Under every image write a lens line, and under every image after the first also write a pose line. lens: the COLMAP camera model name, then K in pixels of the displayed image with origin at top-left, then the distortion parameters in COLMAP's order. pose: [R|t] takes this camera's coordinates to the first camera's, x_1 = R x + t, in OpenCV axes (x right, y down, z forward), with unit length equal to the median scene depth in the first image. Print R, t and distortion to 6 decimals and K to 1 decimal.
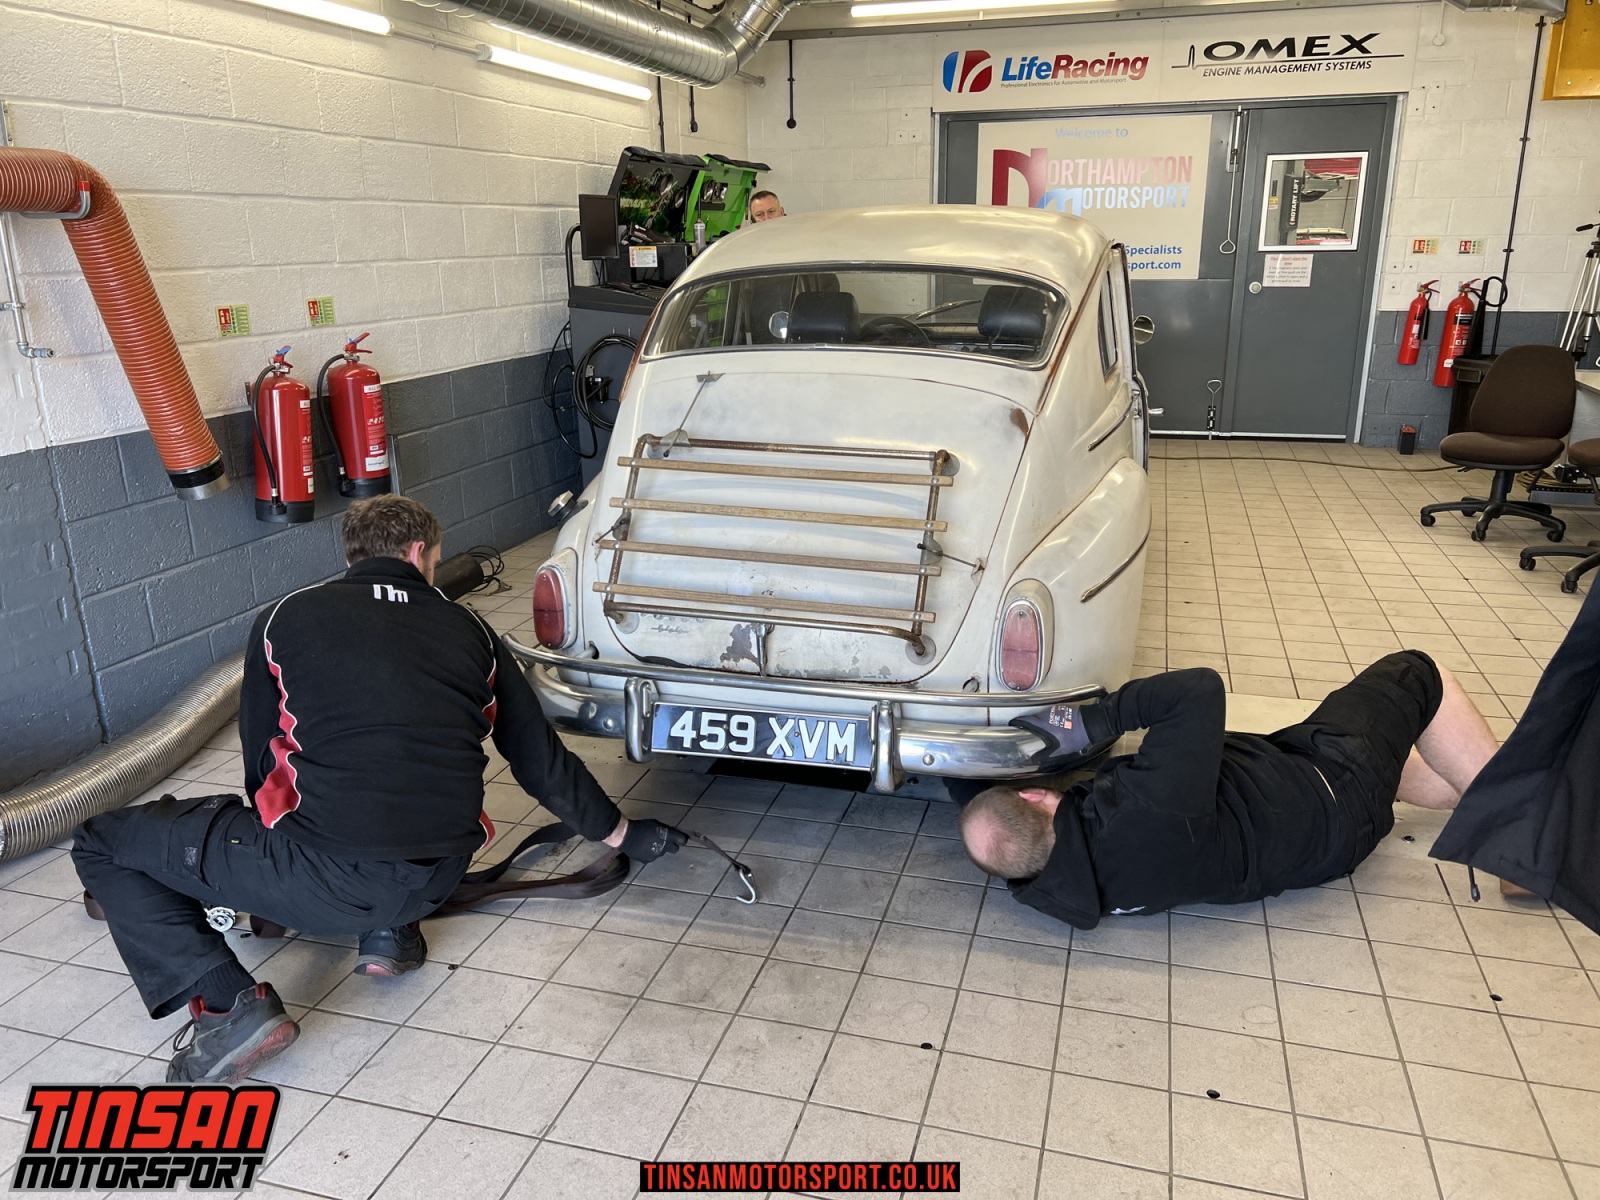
lens RADIAL K [[1212.3, 0, 797.7], [0, 1212.3, 586.4], [0, 0, 1]] dist [0.070180, -0.074875]
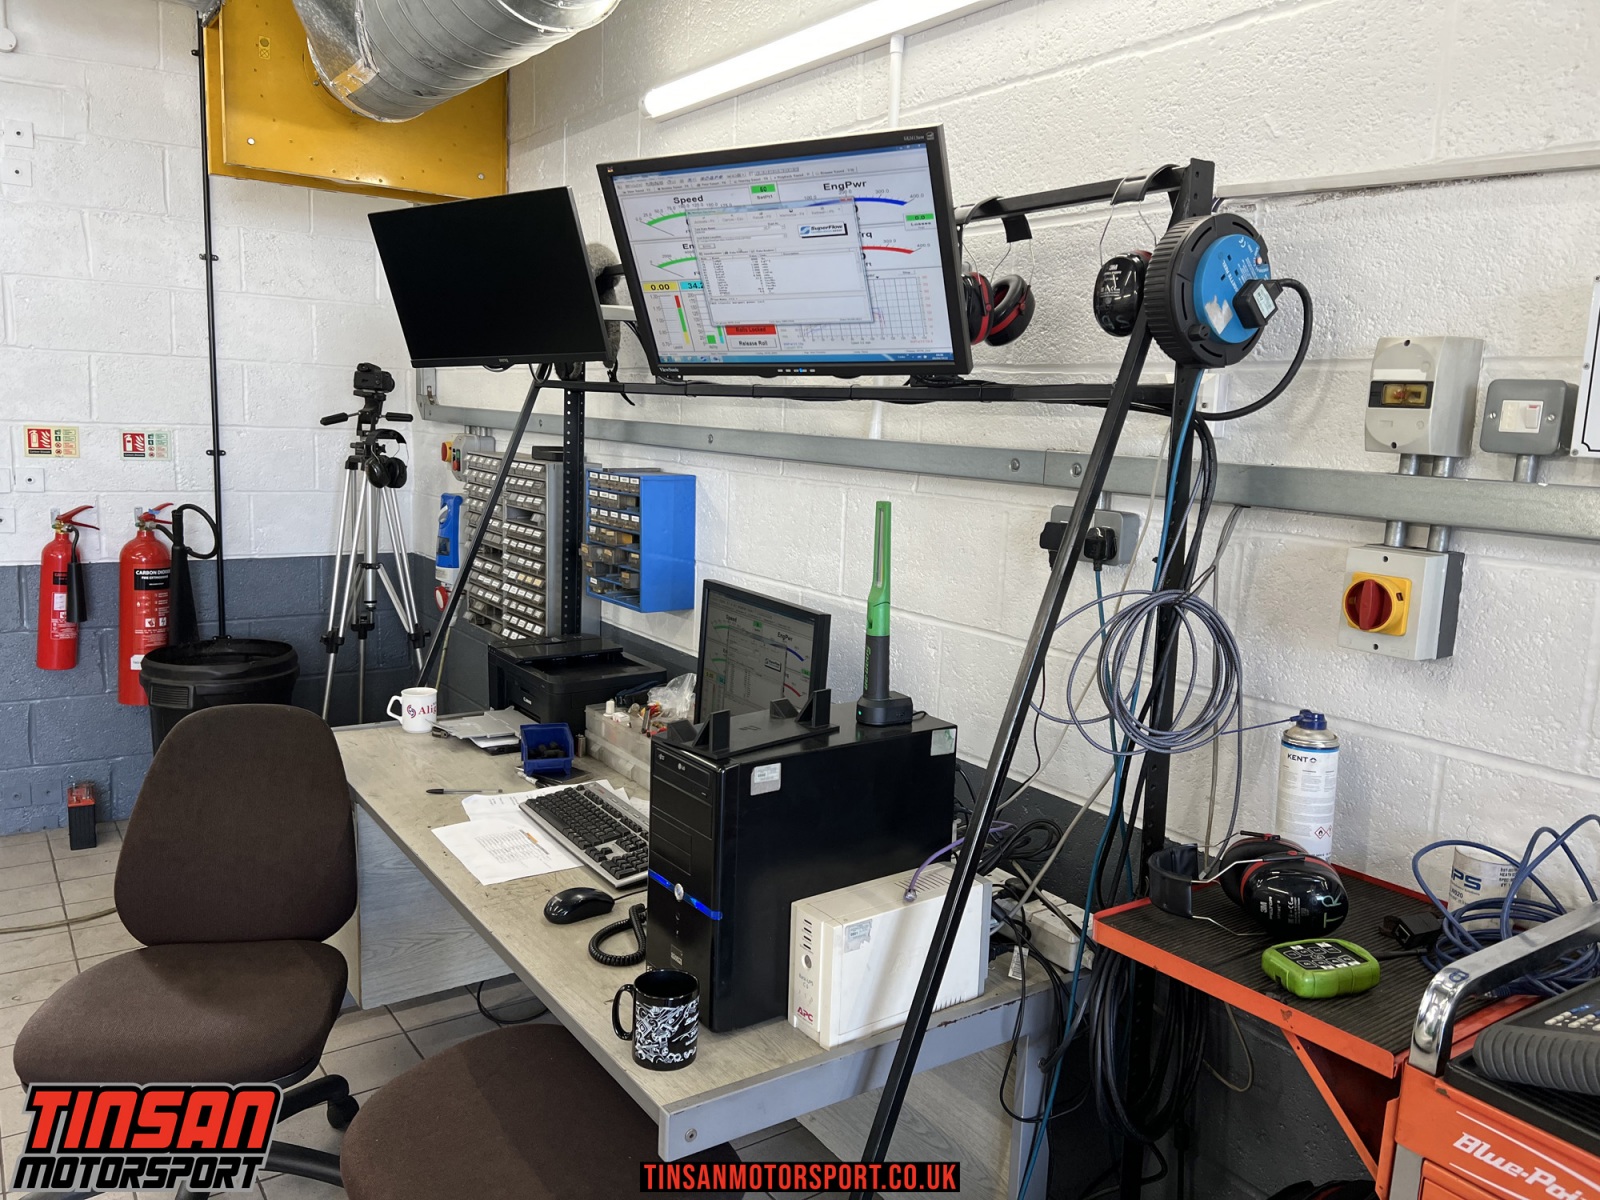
lens RADIAL K [[1212.3, 0, 797.7], [0, 1212.3, 586.4], [0, 0, 1]] dist [0.070180, -0.074875]
pose [[0.631668, -0.078472, 0.771257, 0.315912], [0.174023, 0.983827, -0.042426, -0.146514], [-0.755454, 0.161016, 0.635108, 0.468109]]
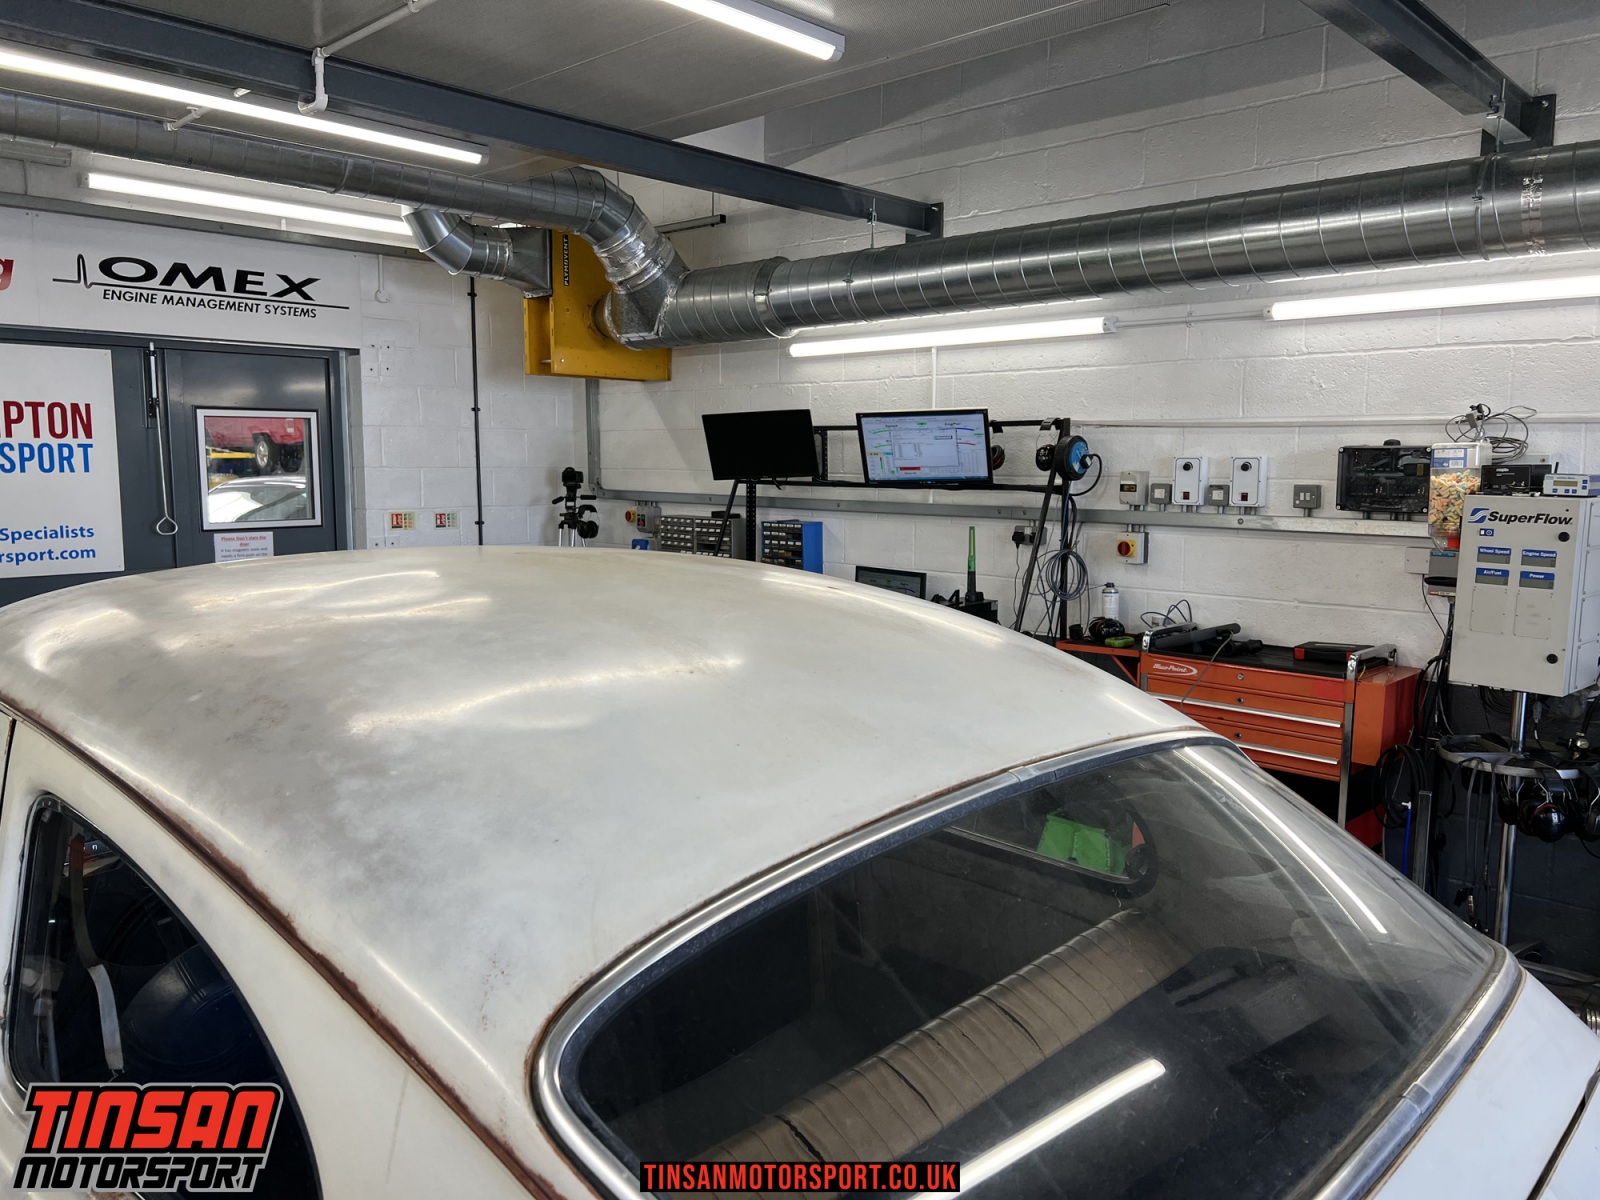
lens RADIAL K [[1229.1, 0, 789.7], [0, 1229.1, 589.9], [0, 0, 1]] dist [0.154036, -0.180844]
pose [[0.473252, -0.088064, 0.876514, -0.145242], [0.241426, 0.969861, -0.032910, -0.136347], [-0.847199, 0.227188, 0.480250, 0.361206]]
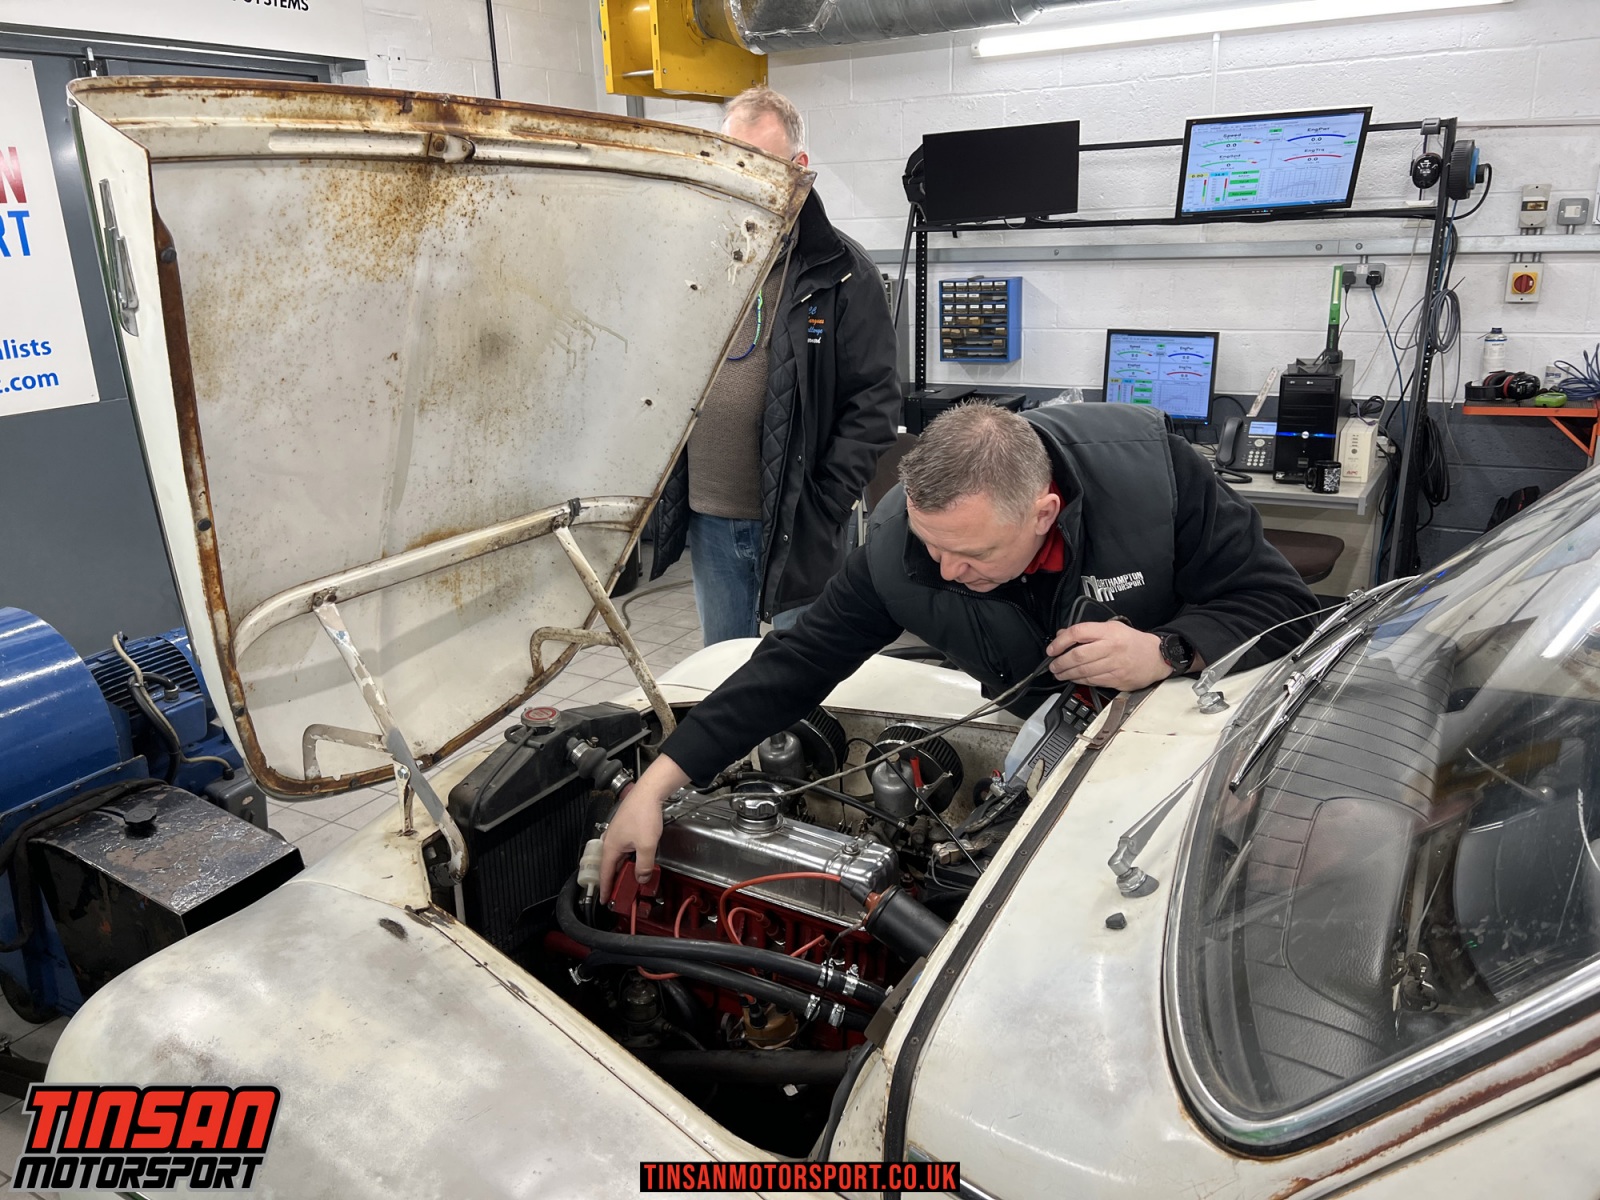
lens RADIAL K [[1212.3, 0, 797.7], [0, 1212.3, 586.4], [0, 0, 1]] dist [0.070180, -0.074875]
pose [[0.244478, -0.285576, 0.926648, -0.087413], [0.305038, 0.929779, 0.206063, -0.219489], [-0.920425, 0.232285, 0.314422, 0.671678]]
